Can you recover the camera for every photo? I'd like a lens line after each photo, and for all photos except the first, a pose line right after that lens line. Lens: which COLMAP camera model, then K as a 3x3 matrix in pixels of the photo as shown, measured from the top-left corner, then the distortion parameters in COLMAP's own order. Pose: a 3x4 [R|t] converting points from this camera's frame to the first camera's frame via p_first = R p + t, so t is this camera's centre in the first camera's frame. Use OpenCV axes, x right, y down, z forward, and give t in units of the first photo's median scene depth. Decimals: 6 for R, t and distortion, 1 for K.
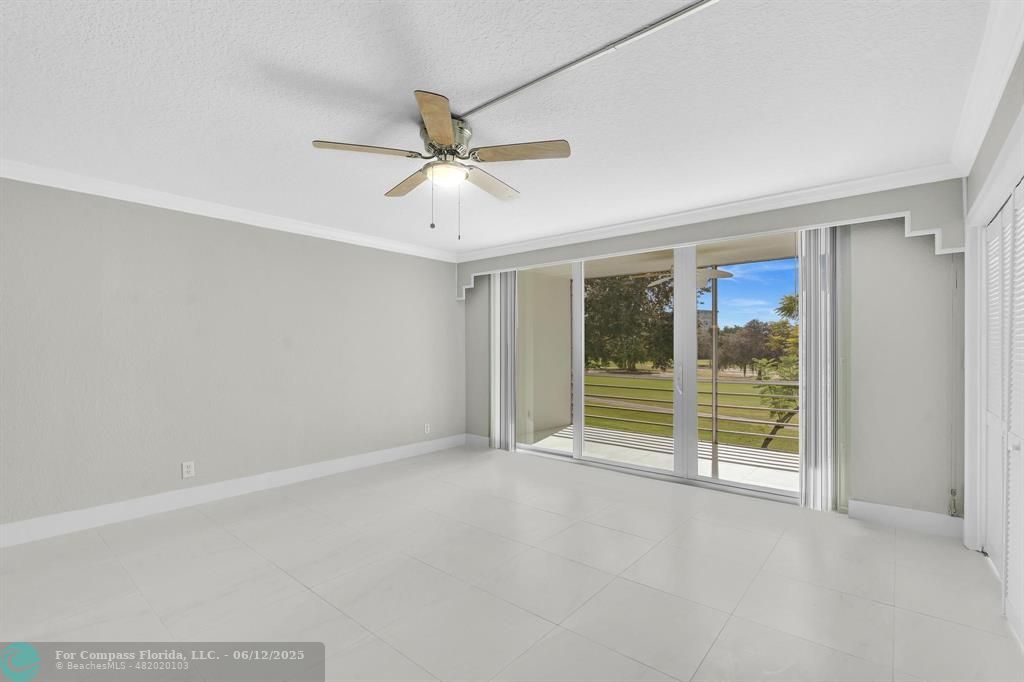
lens RADIAL K [[460.4, 0, 506.4], [0, 460.4, 350.8], [0, 0, 1]] dist [-0.010462, 0.003194]
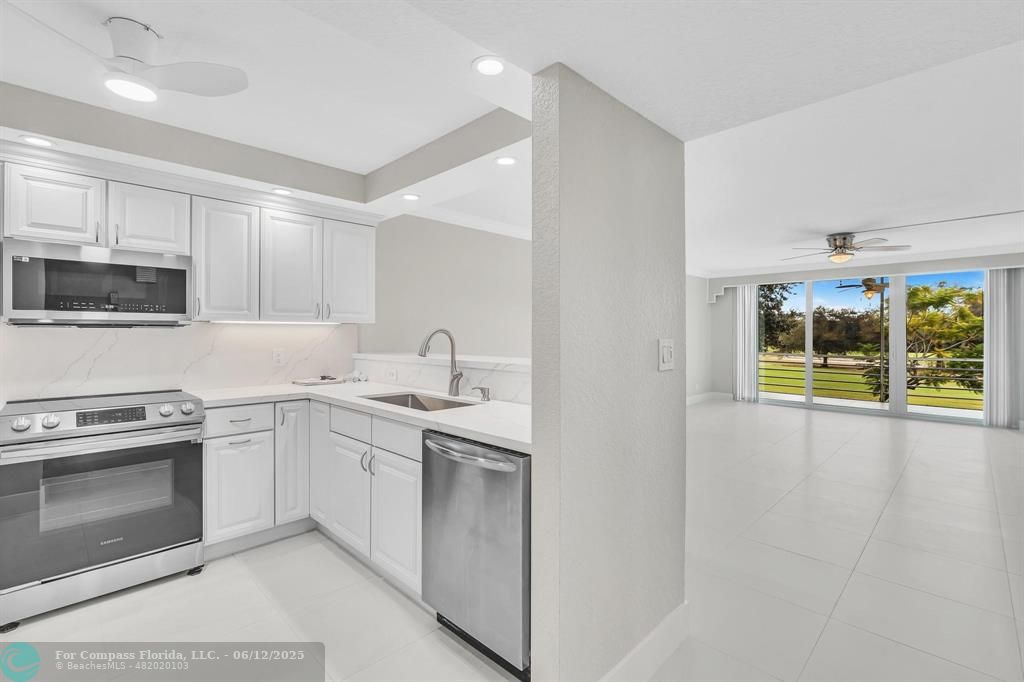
lens RADIAL K [[460.4, 0, 505.5], [0, 460.4, 333.8], [0, 0, 1]] dist [-0.010462, 0.003194]
pose [[0.996203, 0.001829, -0.087047, -0.657662], [-0.002334, 0.999981, -0.005698, 0.000708], [0.087035, 0.005879, 0.996188, -0.573182]]
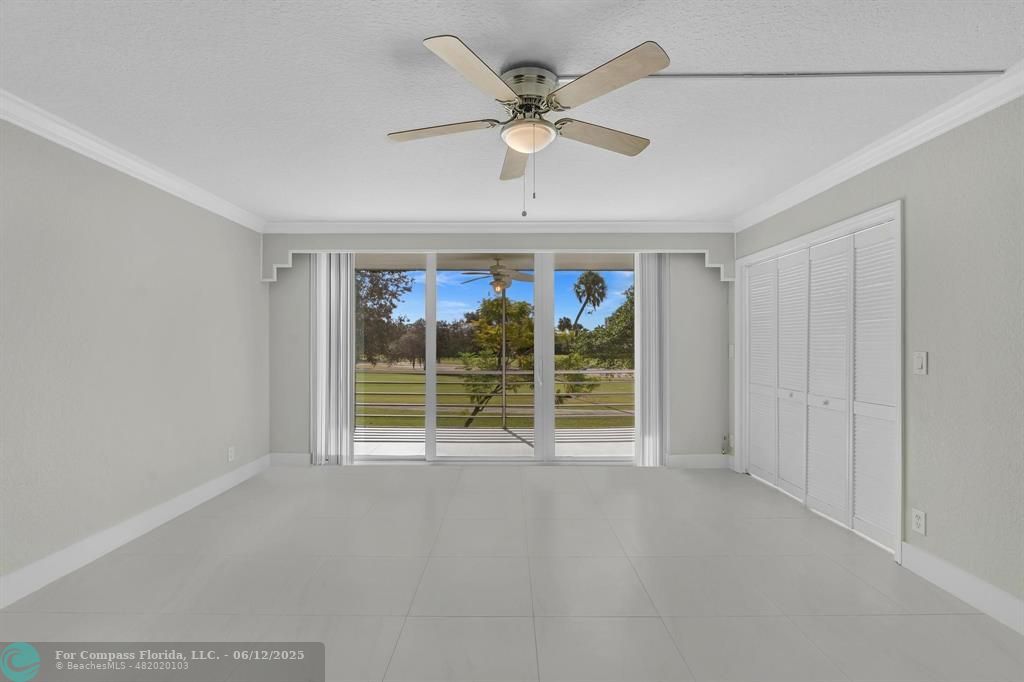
lens RADIAL K [[460.4, 0, 505.6], [0, 460.4, 341.3], [0, 0, 1]] dist [-0.010462, 0.003194]
pose [[0.766008, 0.002629, 0.642826, -0.298185], [0.004372, 0.999947, -0.009299, -0.001084], [-0.642817, 0.009933, 0.765956, 0.156501]]
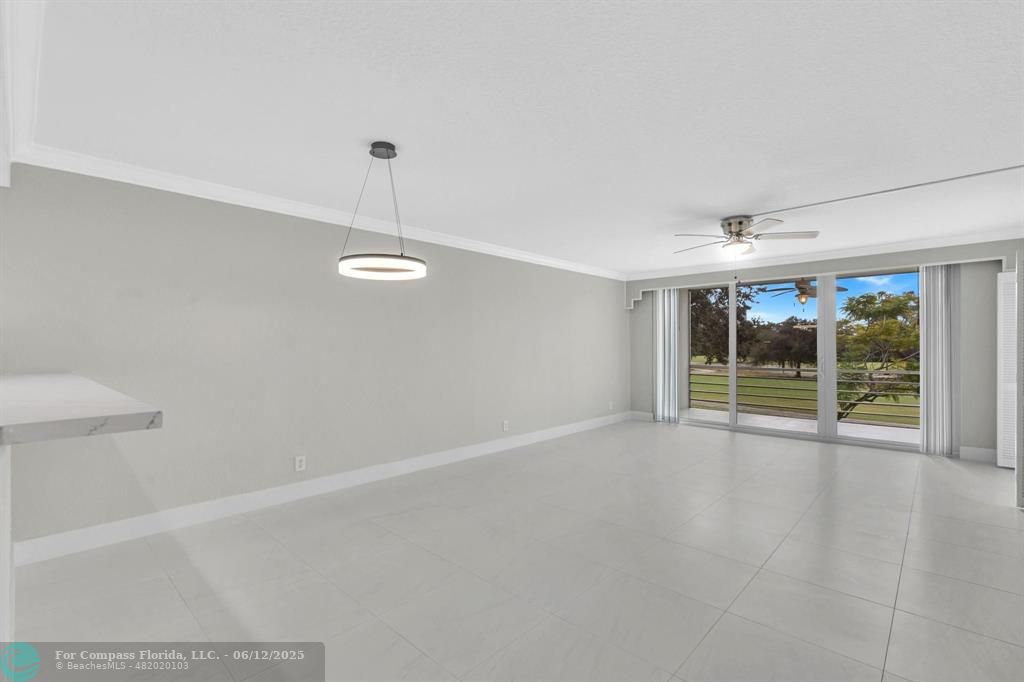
lens RADIAL K [[460.4, 0, 507.5], [0, 460.4, 344.6], [0, 0, 1]] dist [-0.010462, 0.003194]
pose [[0.998757, -0.002915, -0.049764, -0.391986], [0.002564, 0.999971, -0.007125, -0.000538], [0.049783, 0.006989, 0.998736, -0.340851]]
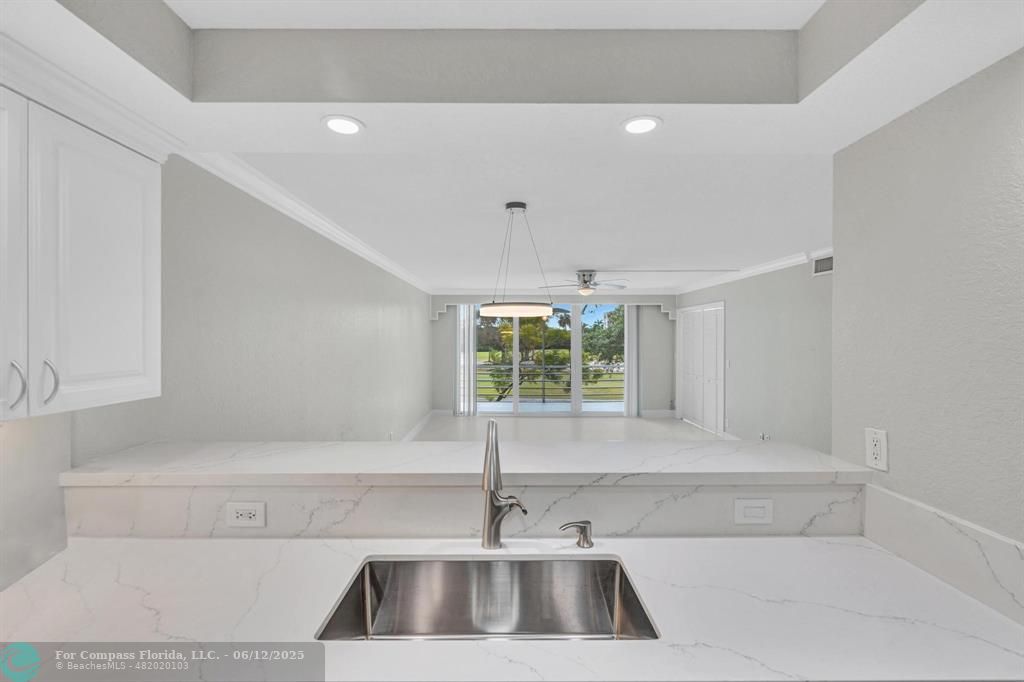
lens RADIAL K [[460.4, 0, 508.9], [0, 460.4, 338.6], [0, 0, 1]] dist [-0.010462, 0.003194]
pose [[0.759464, -0.001600, 0.650548, -0.906584], [0.003566, 0.999992, -0.001703, -0.047560], [-0.650540, 0.003614, 0.759464, -0.292196]]
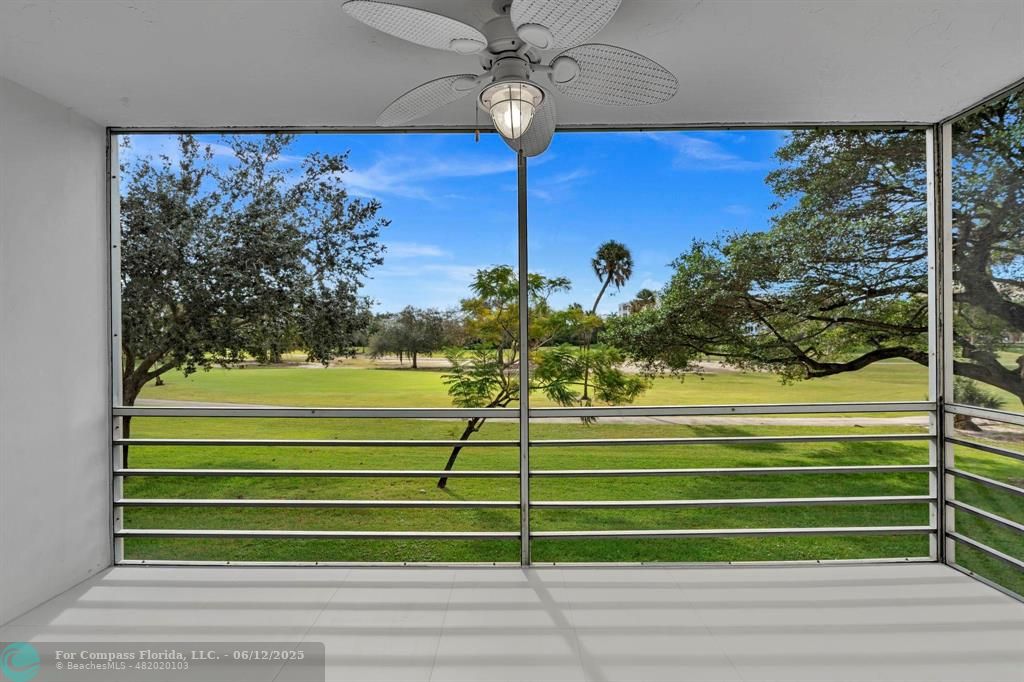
lens RADIAL K [[502.8, 0, 508.4], [0, 502.8, 334.6], [0, 0, 1]] dist [-0.004742, -0.001770]
pose [[0.762742, -0.006211, 0.646674, 0.179663], [0.010525, 0.999941, -0.002810, -0.000001], [-0.646618, 0.008949, 0.762762, 0.759407]]
